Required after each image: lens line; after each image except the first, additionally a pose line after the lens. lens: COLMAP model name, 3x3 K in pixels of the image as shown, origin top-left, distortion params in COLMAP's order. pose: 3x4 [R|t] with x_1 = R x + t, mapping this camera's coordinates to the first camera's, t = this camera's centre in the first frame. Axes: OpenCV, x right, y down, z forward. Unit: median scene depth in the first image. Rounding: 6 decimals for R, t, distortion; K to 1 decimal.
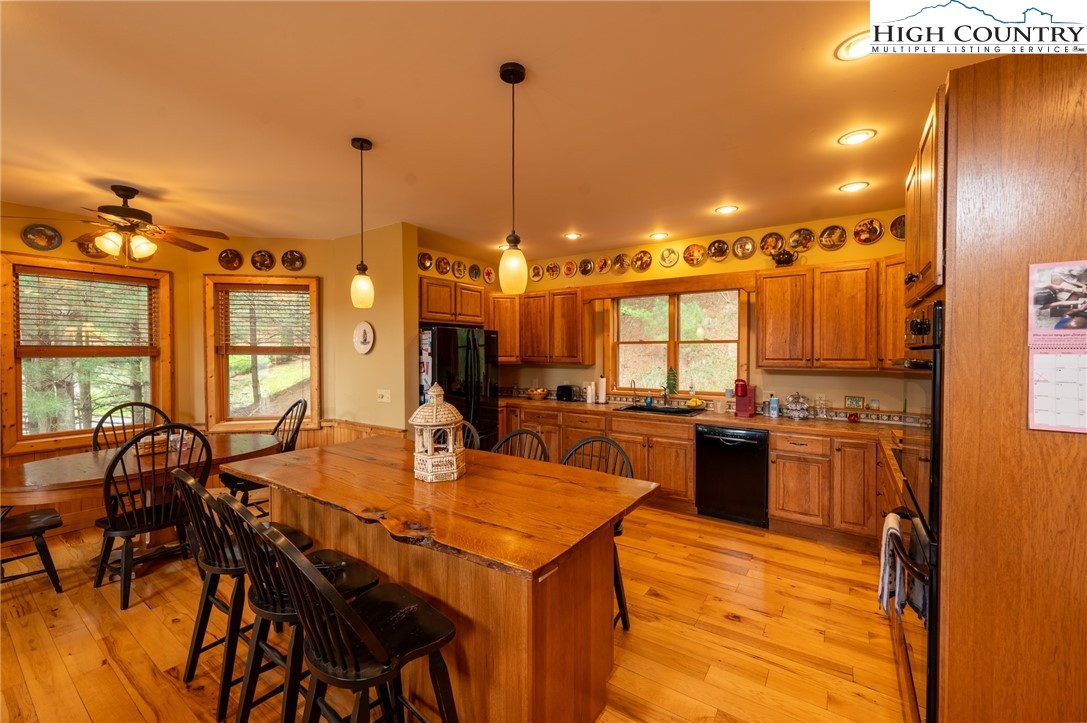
lens RADIAL K [[432.3, 0, 550.5], [0, 432.3, 355.7], [0, 0, 1]] dist [0.002051, -0.001021]
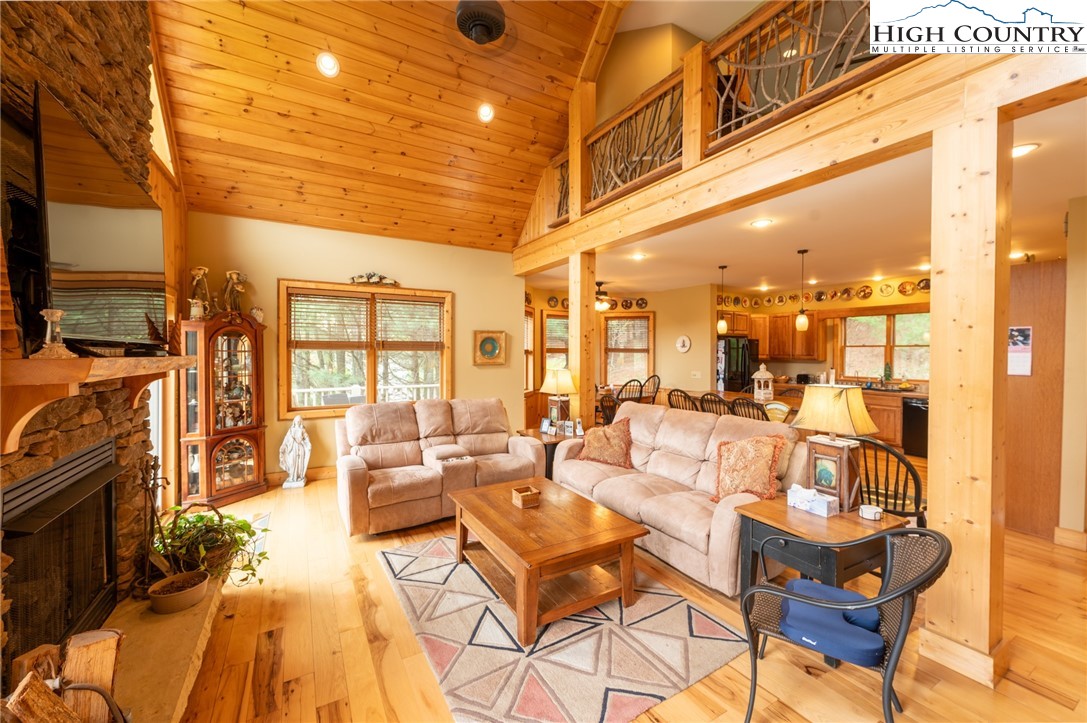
lens RADIAL K [[432.3, 0, 548.0], [0, 432.3, 356.3], [0, 0, 1]] dist [0.002051, -0.001021]
pose [[0.904540, 0.010318, -0.426263, -0.152420], [-0.010077, 0.999945, 0.002820, 0.012108], [0.426269, 0.001744, 0.904595, -0.895678]]
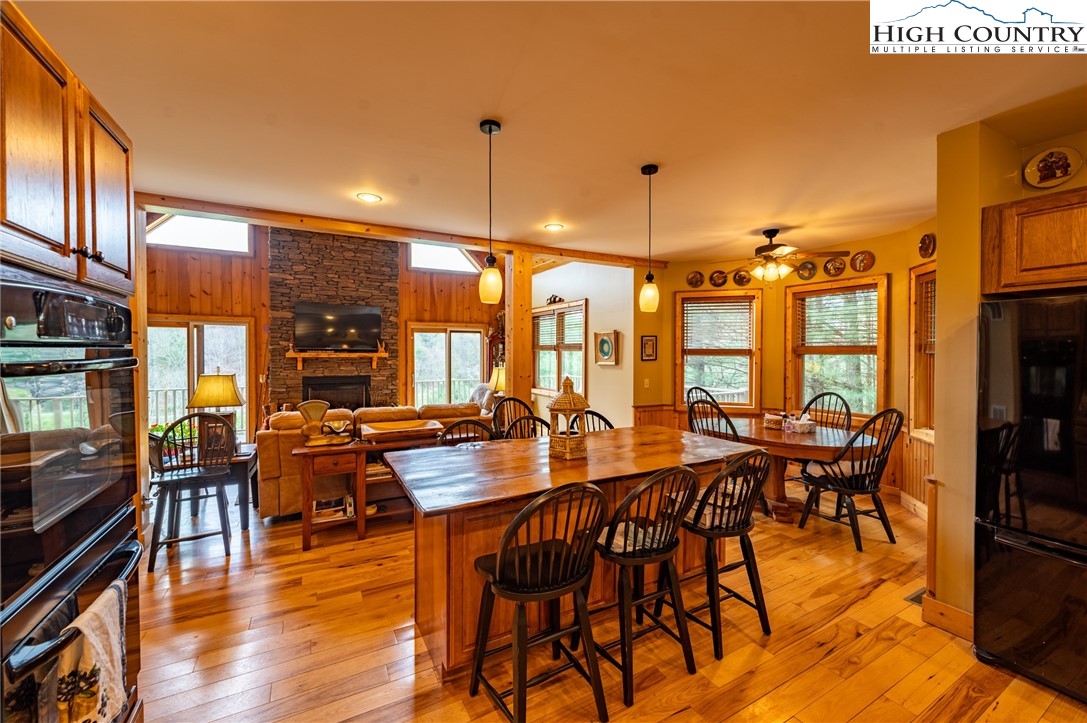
lens RADIAL K [[432.3, 0, 547.9], [0, 432.3, 357.4], [0, 0, 1]] dist [0.002051, -0.001021]
pose [[-0.449744, 0.014672, -0.893037, 0.390696], [-0.009559, 0.999729, 0.021239, -0.006264], [0.893106, 0.018088, -0.449482, 0.691911]]
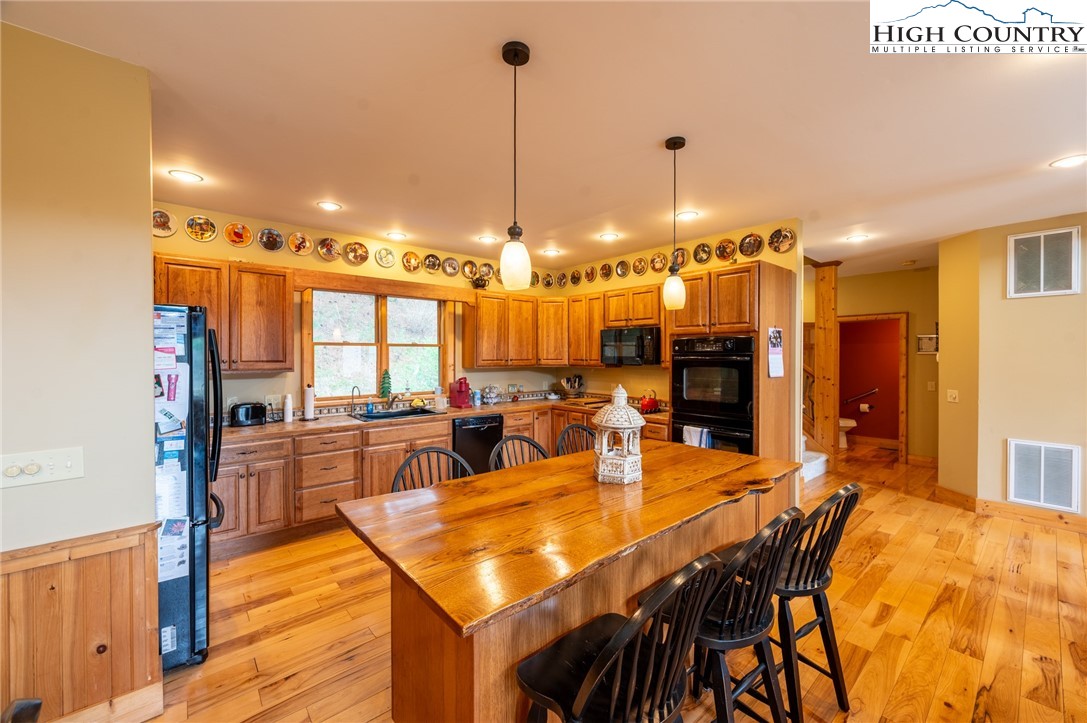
lens RADIAL K [[432.3, 0, 550.1], [0, 432.3, 357.6], [0, 0, 1]] dist [0.002051, -0.001021]
pose [[0.254312, -0.006168, 0.967103, -0.595457], [0.009613, 0.999946, 0.003850, -0.002355], [-0.967074, 0.008317, 0.254358, 0.413020]]
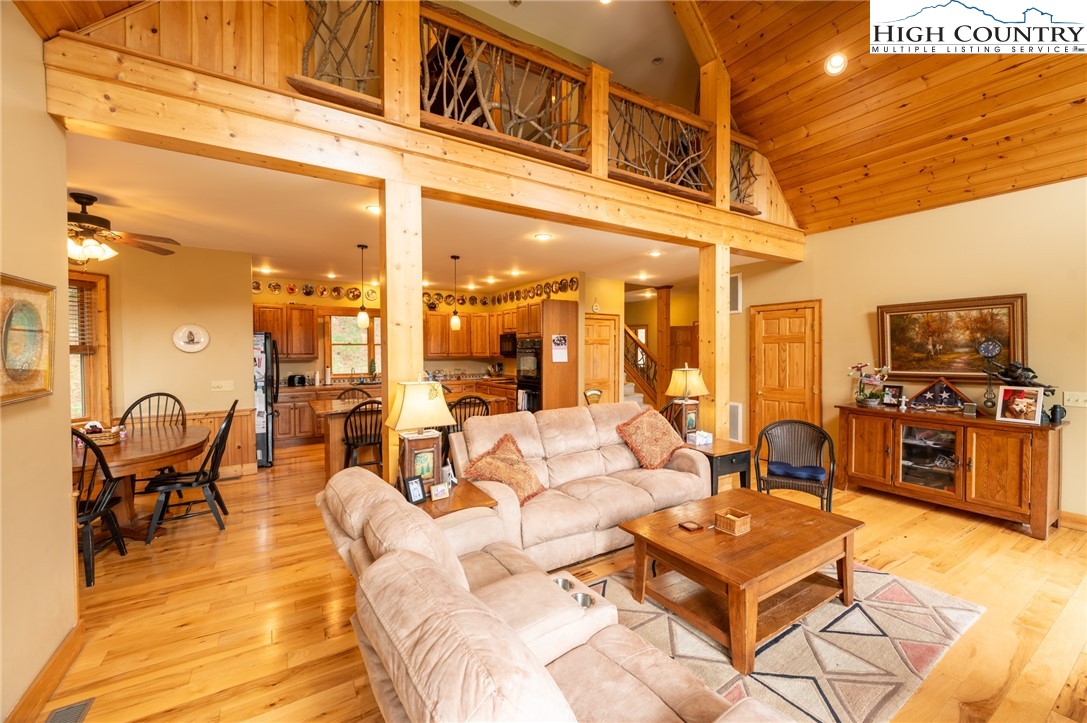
lens RADIAL K [[432.3, 0, 549.1], [0, 432.3, 358.0], [0, 0, 1]] dist [0.002051, -0.001021]
pose [[0.390801, -0.018567, 0.920288, -1.062636], [0.012755, 0.999810, 0.014755, 0.005859], [-0.920387, 0.005972, 0.390964, -0.318193]]
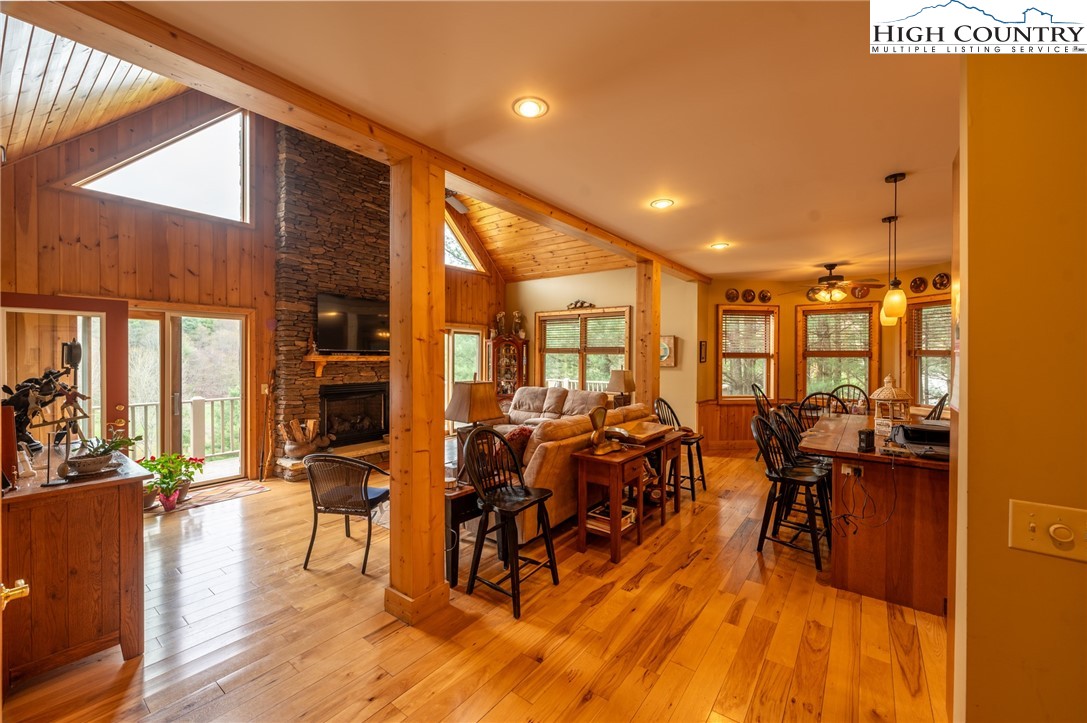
lens RADIAL K [[432.3, 0, 550.0], [0, 432.3, 356.7], [0, 0, 1]] dist [0.002051, -0.001021]
pose [[-0.040361, 0.009007, -0.999145, 0.625347], [-0.013923, 0.999857, 0.009576, 0.000431], [0.999088, 0.014298, -0.040230, -0.075214]]
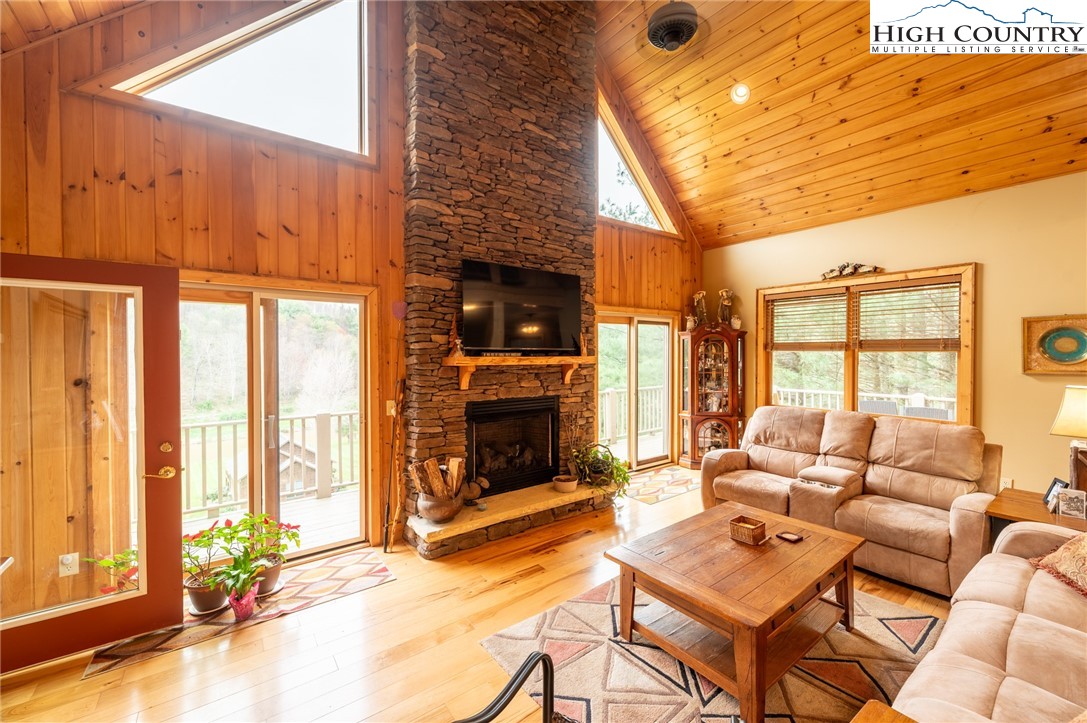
lens RADIAL K [[432.3, 0, 551.2], [0, 432.3, 356.9], [0, 0, 1]] dist [0.002051, -0.001021]
pose [[-0.312664, 0.012913, -0.949776, 0.126811], [-0.005369, 0.999868, 0.015361, 0.005085], [0.949849, 0.009902, -0.312553, -0.382958]]
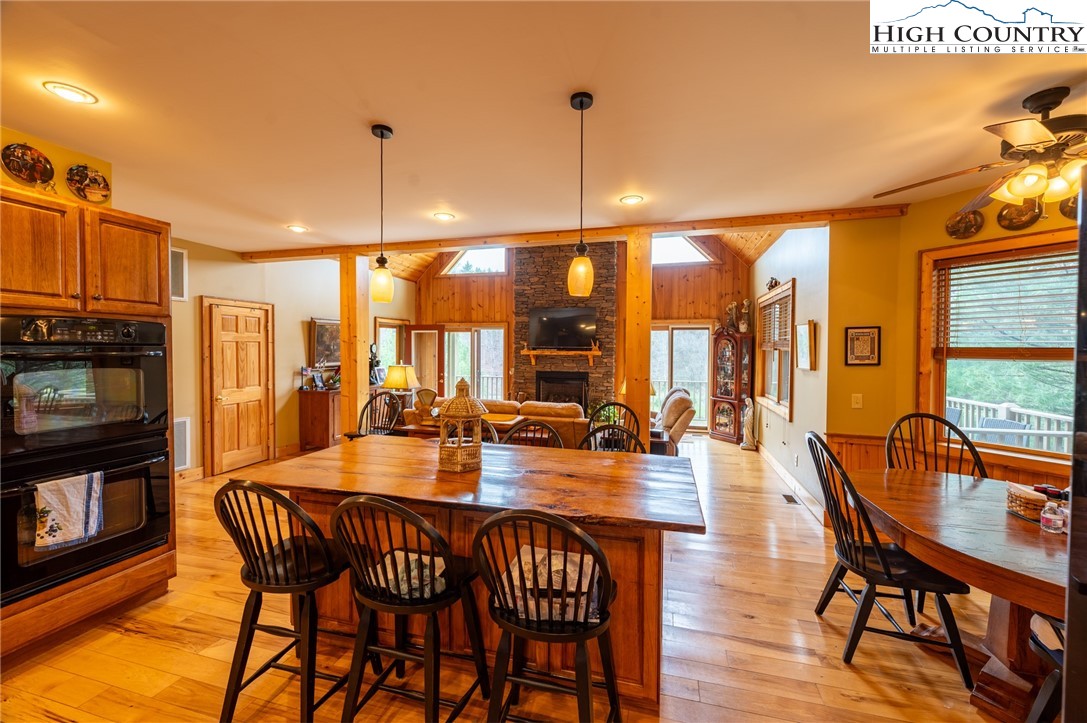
lens RADIAL K [[432.3, 0, 547.5], [0, 432.3, 358.4], [0, 0, 1]] dist [0.002051, -0.001021]
pose [[-0.946870, 0.004813, -0.321581, -0.053955], [-0.006082, 0.999441, 0.032866, -0.009659], [0.321560, 0.033076, -0.946311, 0.964180]]
